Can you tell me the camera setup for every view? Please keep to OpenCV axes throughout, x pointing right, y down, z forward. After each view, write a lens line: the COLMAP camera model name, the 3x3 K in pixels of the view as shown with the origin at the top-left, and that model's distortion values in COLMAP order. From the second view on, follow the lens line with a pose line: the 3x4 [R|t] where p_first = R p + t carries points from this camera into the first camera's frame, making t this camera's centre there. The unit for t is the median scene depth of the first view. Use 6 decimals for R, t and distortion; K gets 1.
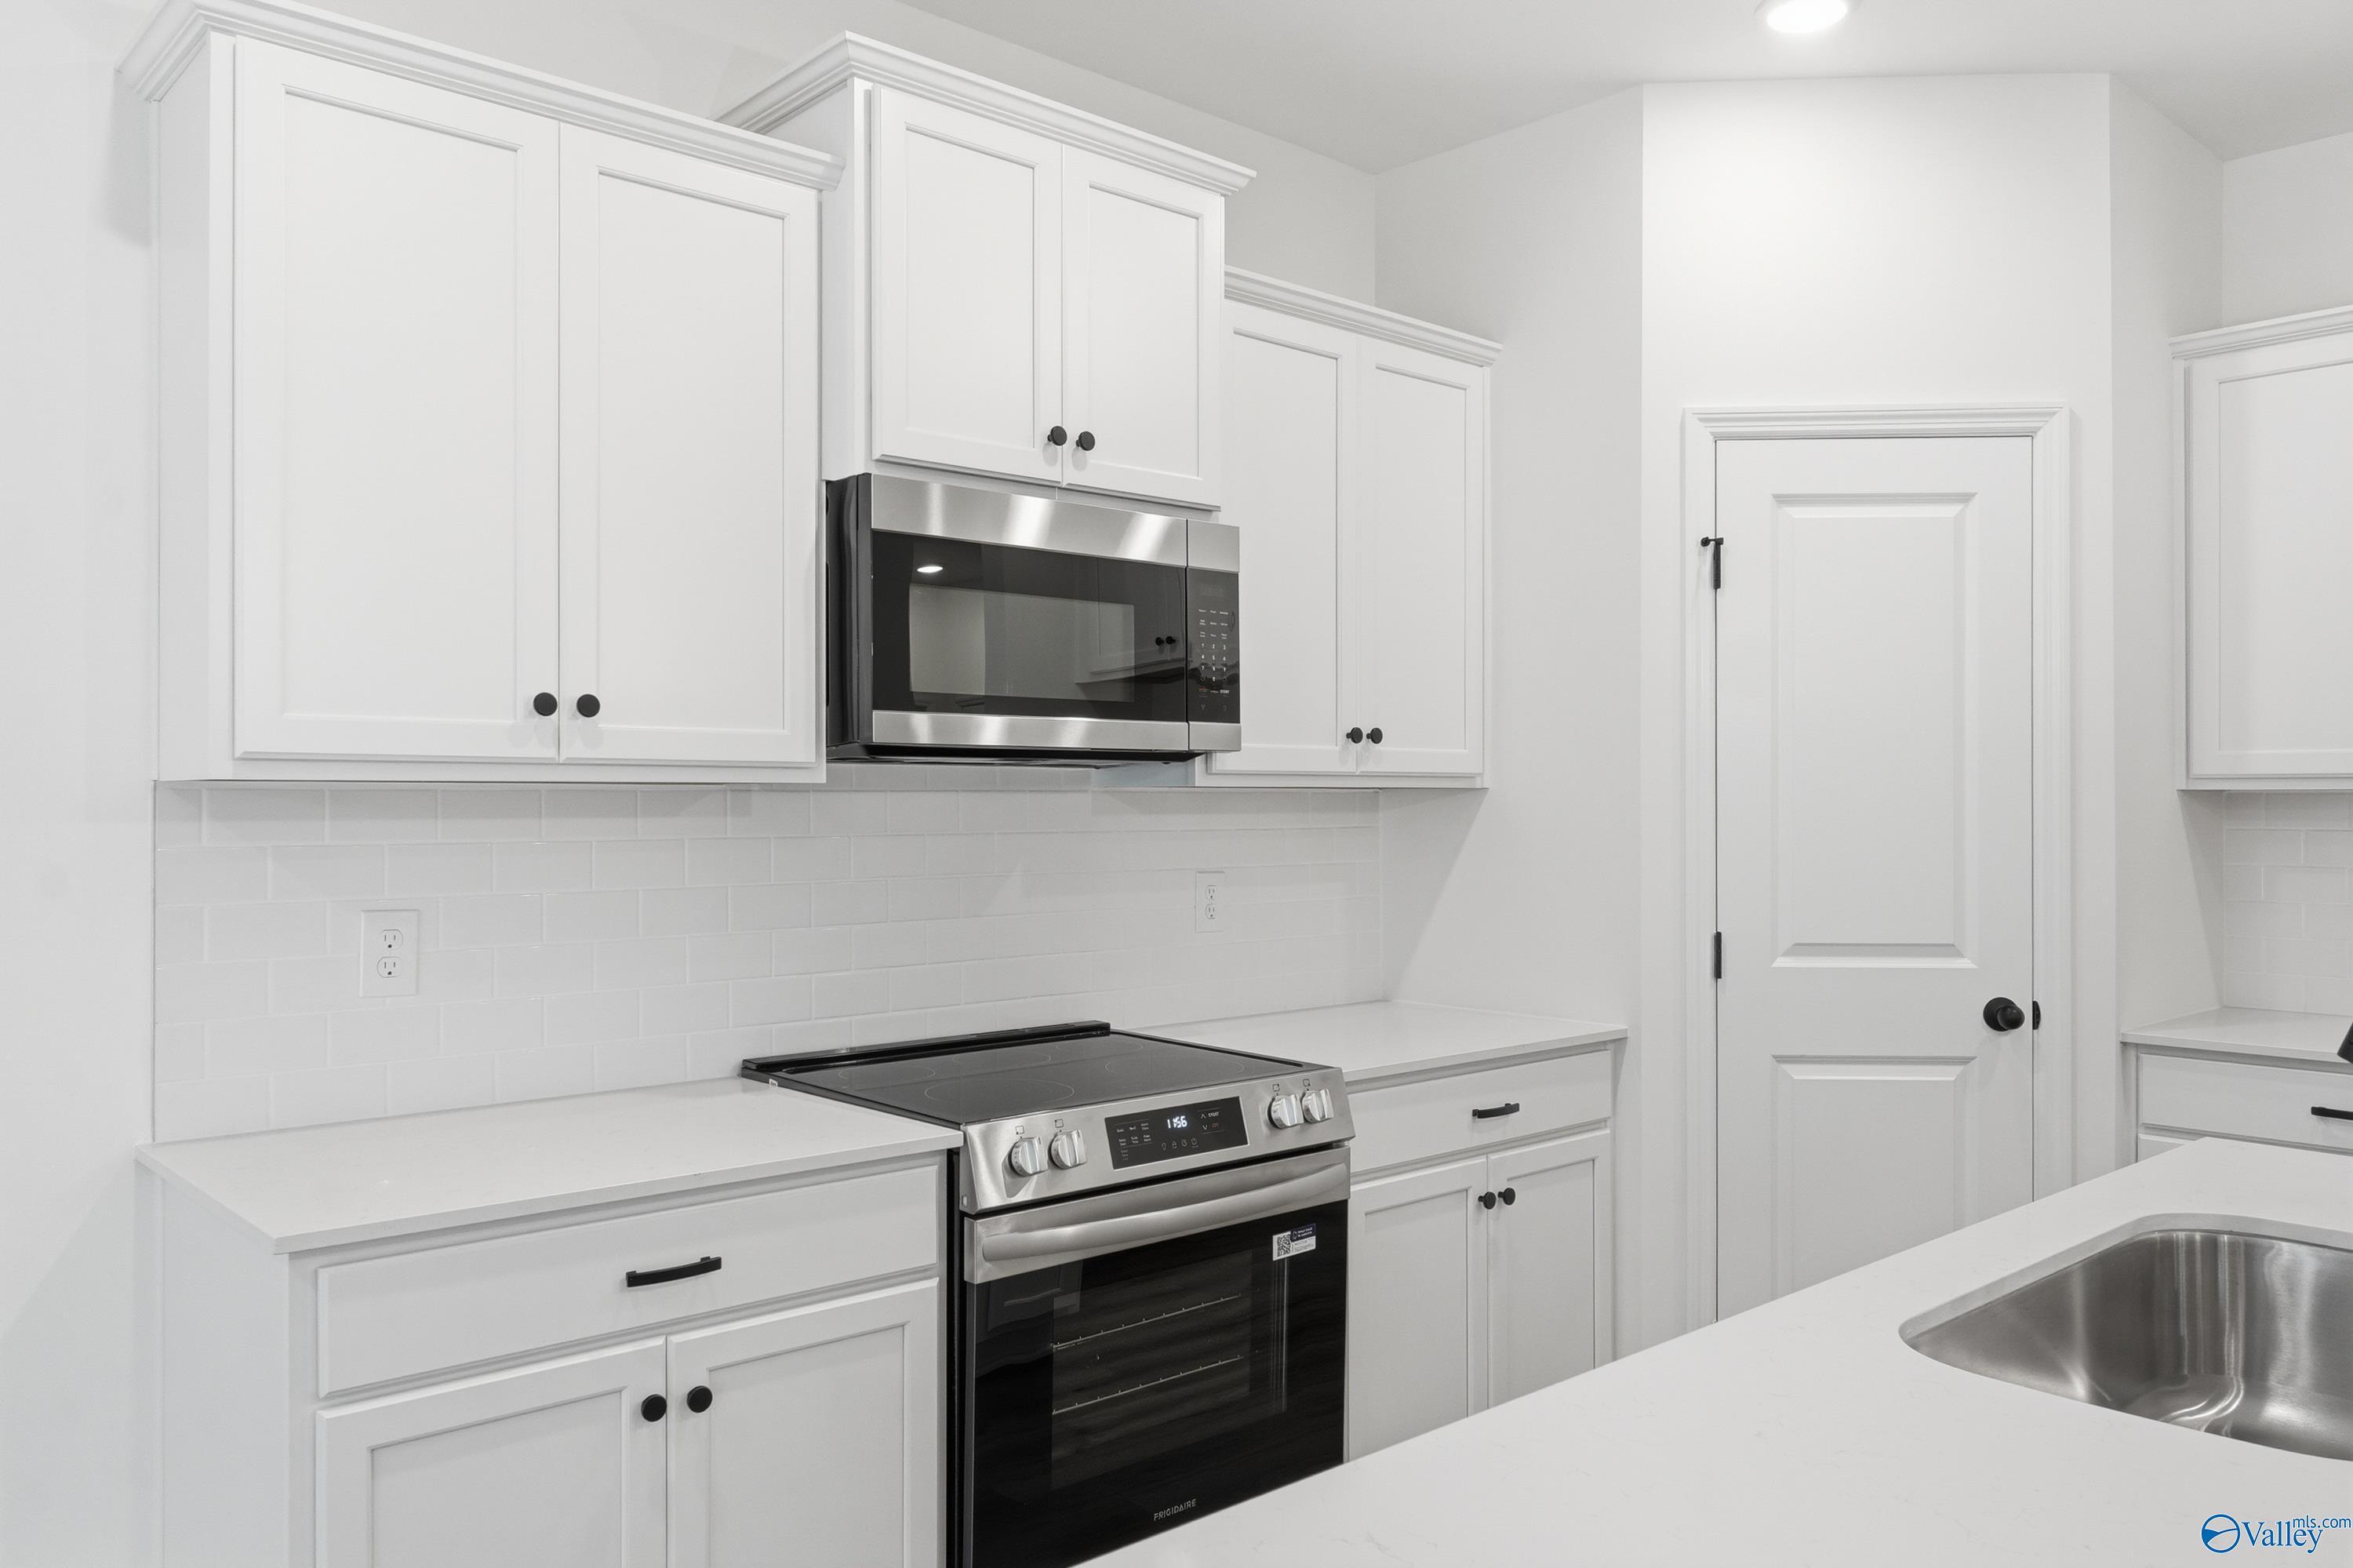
lens RADIAL K [[1722.4, 0, 1176.5], [0, 1722.4, 784.0], [0, 0, 1]] dist [-0.006008, -0.001720]
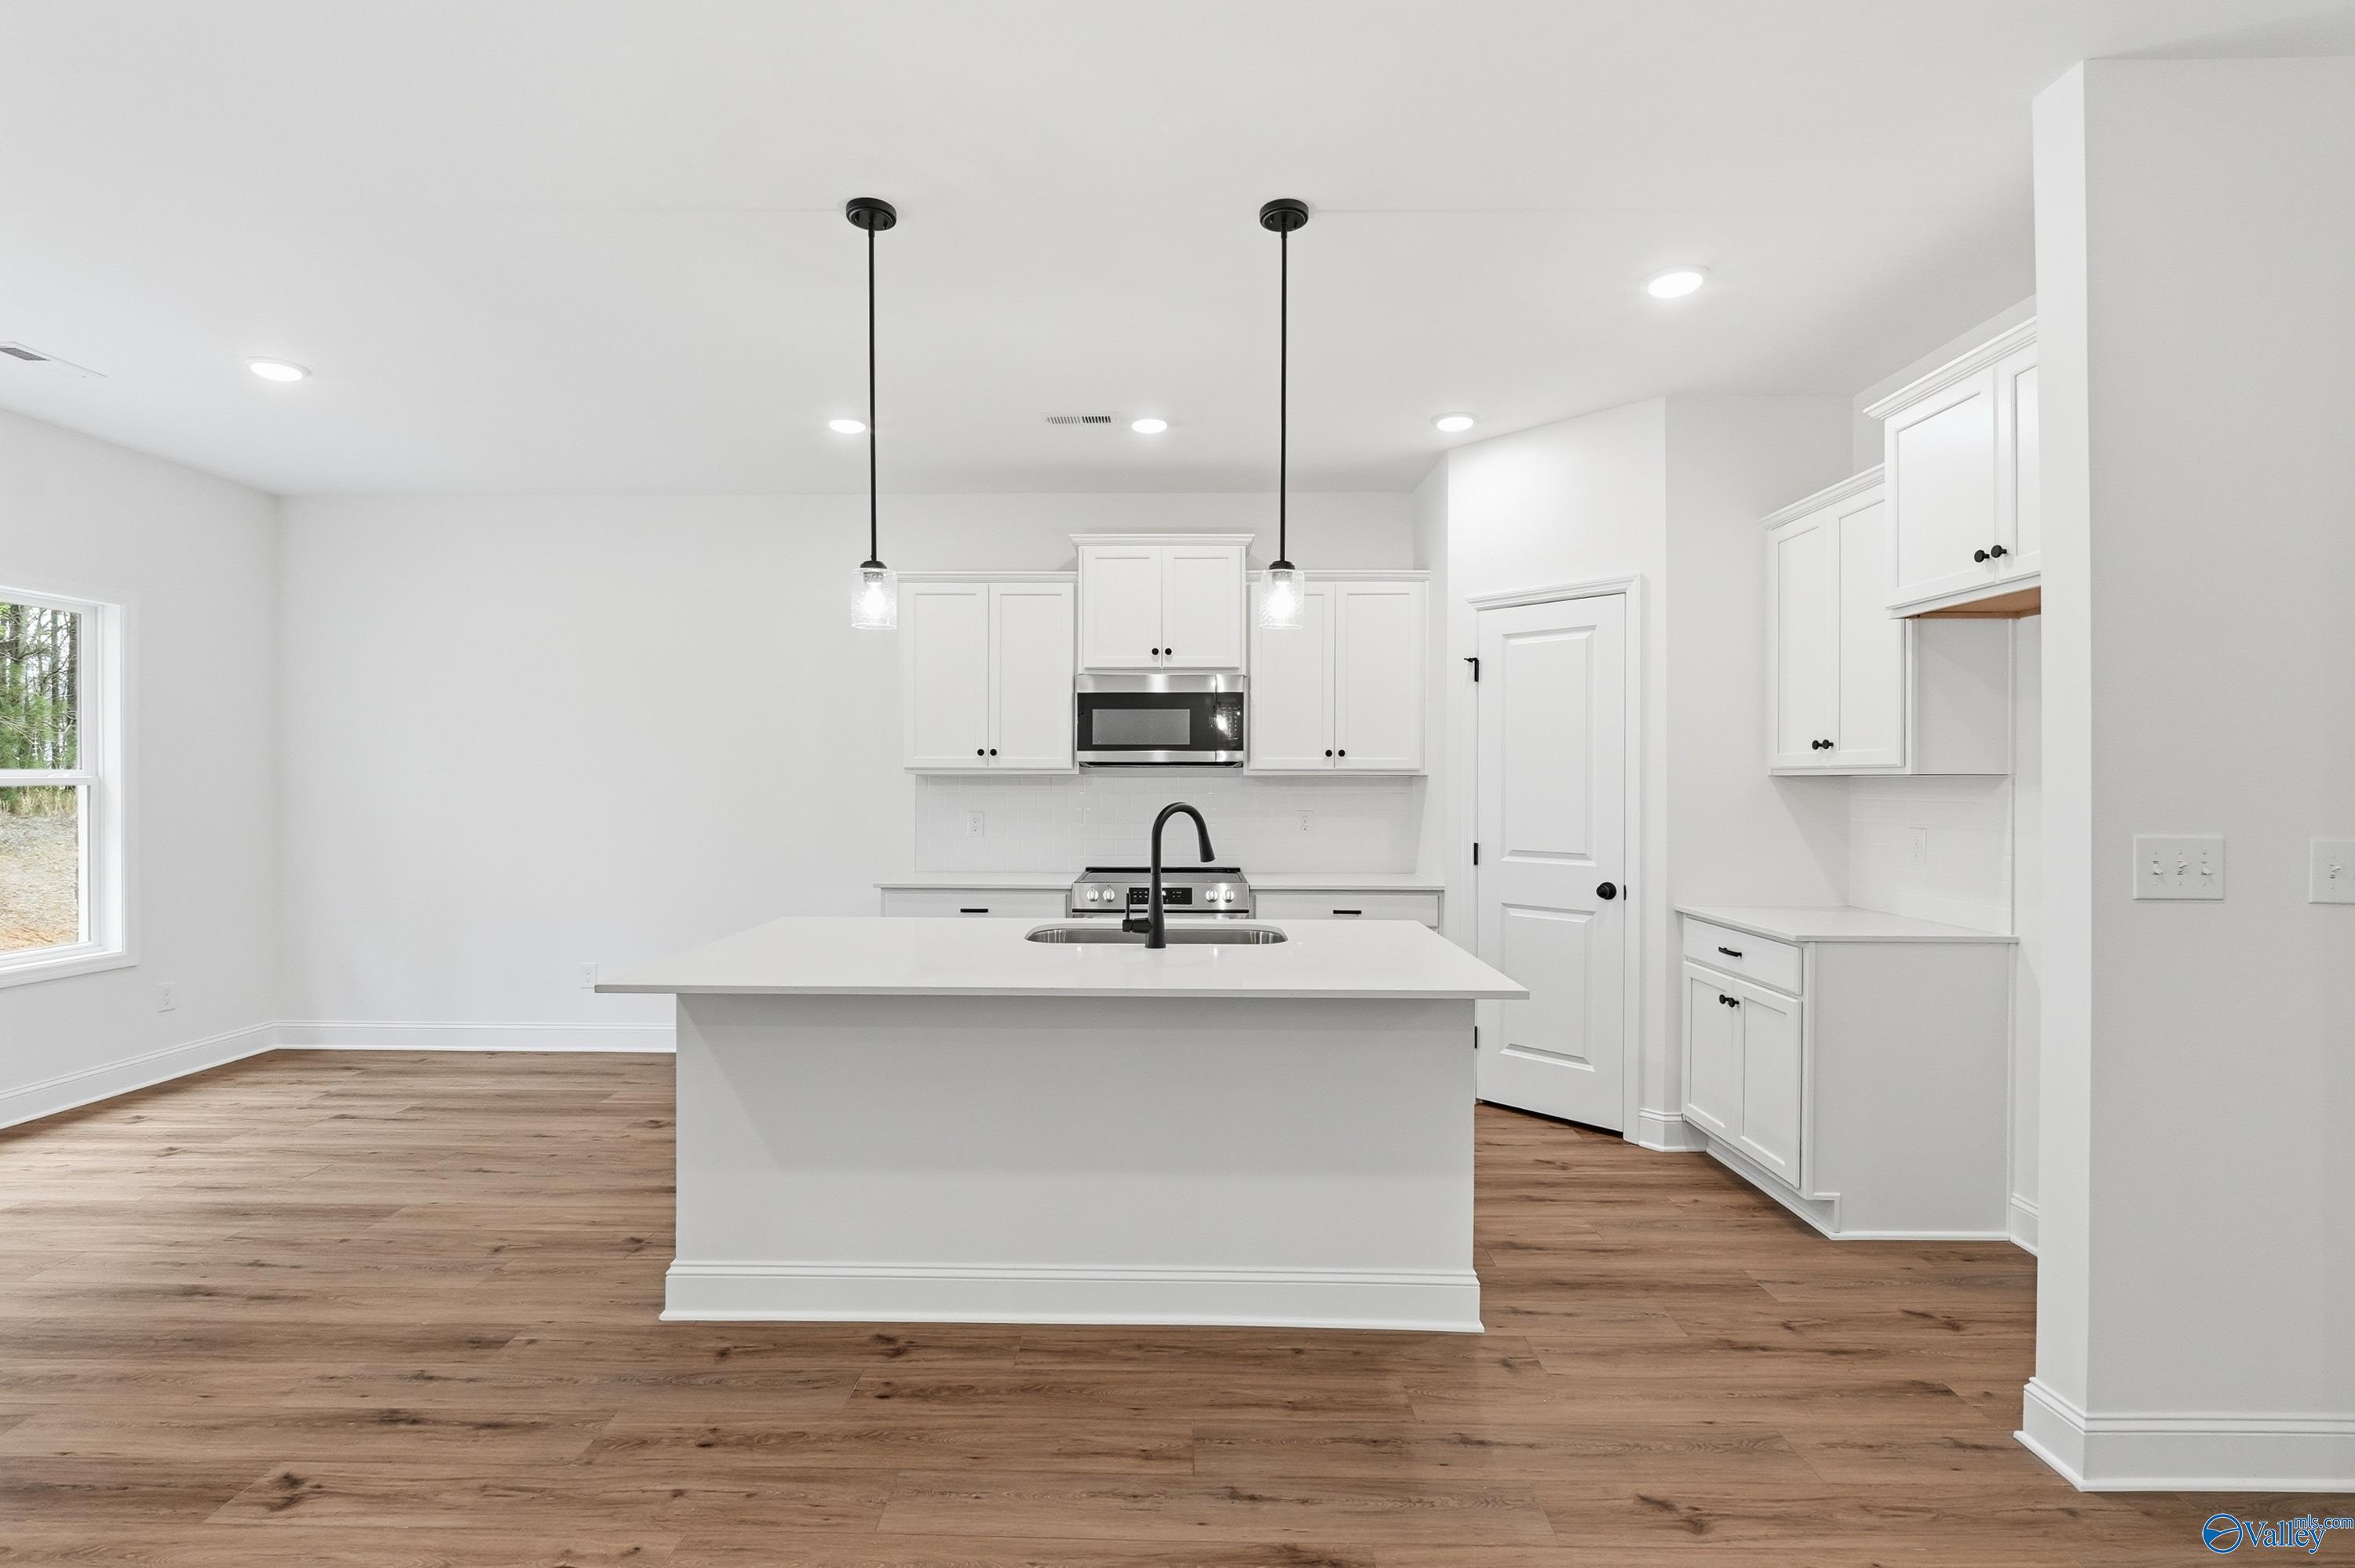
lens RADIAL K [[1088.8, 0, 1152.3], [0, 1088.8, 785.5], [0, 0, 1]] dist [-0.000904, 0.000007]
pose [[0.726531, 0.004839, -0.687116, 1.042137], [0.003106, 0.999942, 0.010326, -0.000329], [0.687126, -0.009636, 0.726474, -0.277399]]
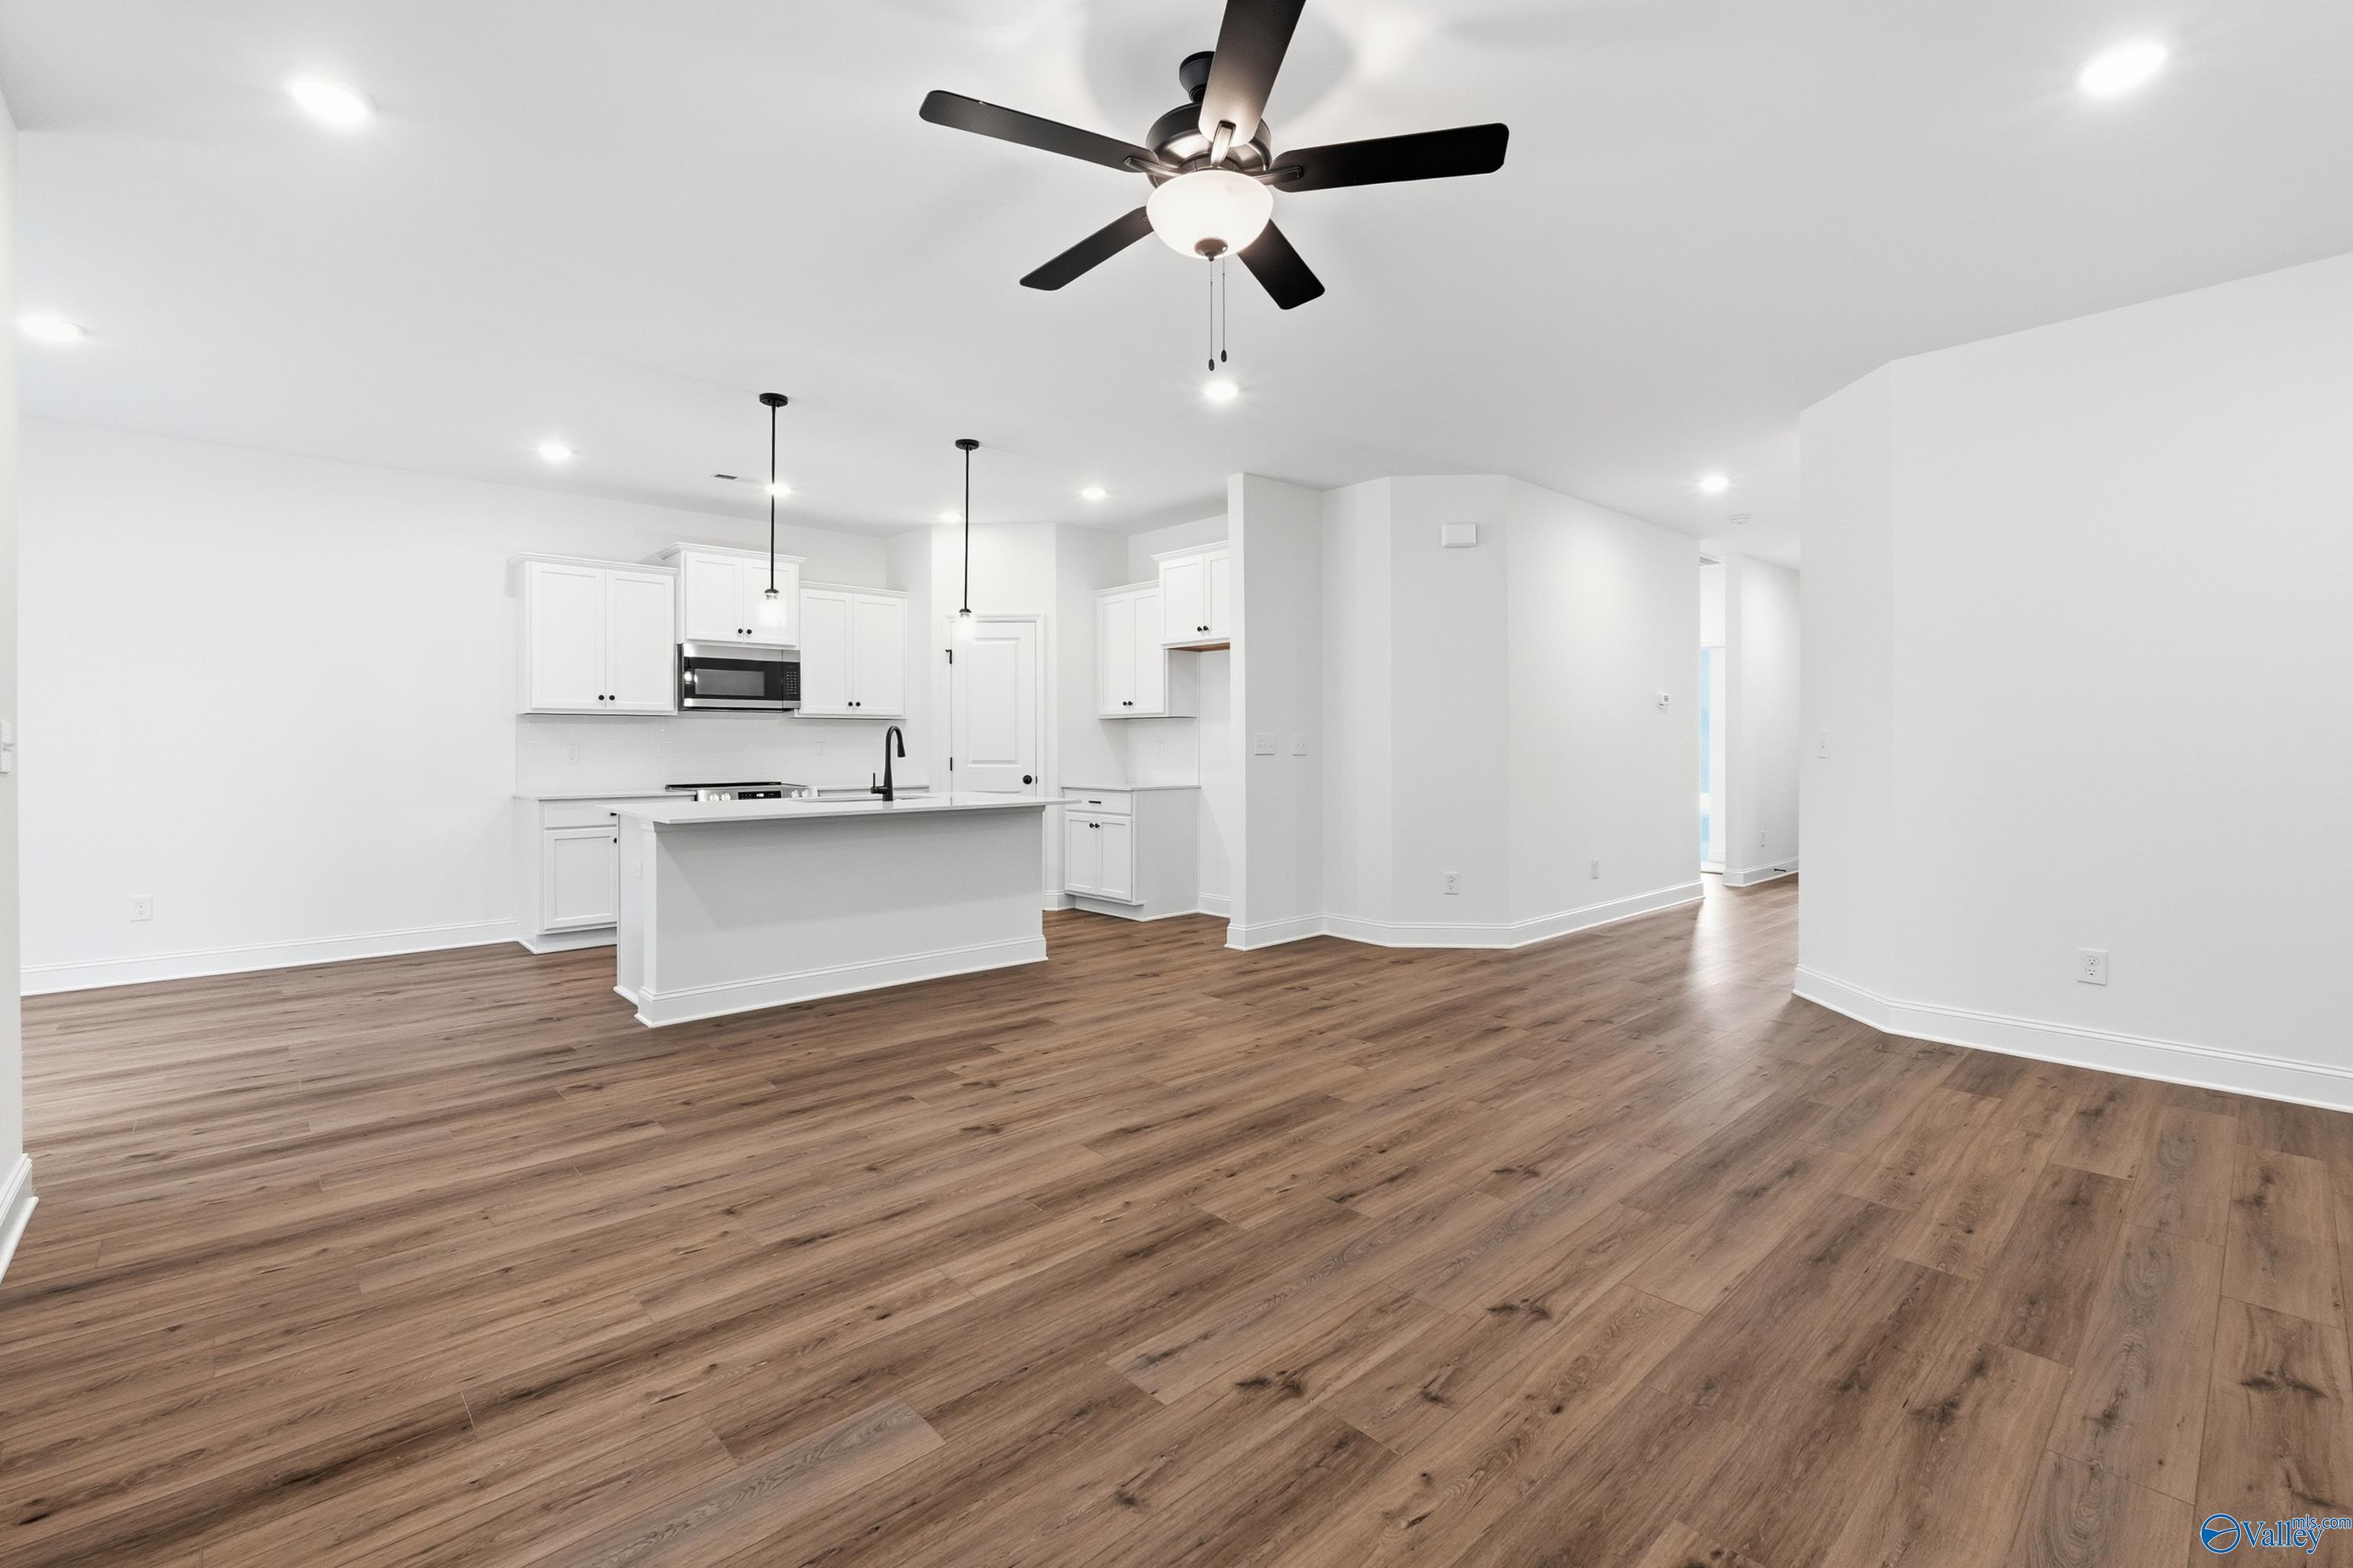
lens RADIAL K [[1010.4, 0, 1168.2], [0, 1010.4, 746.7], [0, 0, 1]] dist [-0.001230, 0.000069]
pose [[0.999989, -0.002888, 0.003747, 0.844678], [0.002849, 0.999941, 0.010530, 0.045709], [-0.003777, -0.010519, 0.999938, -1.270095]]
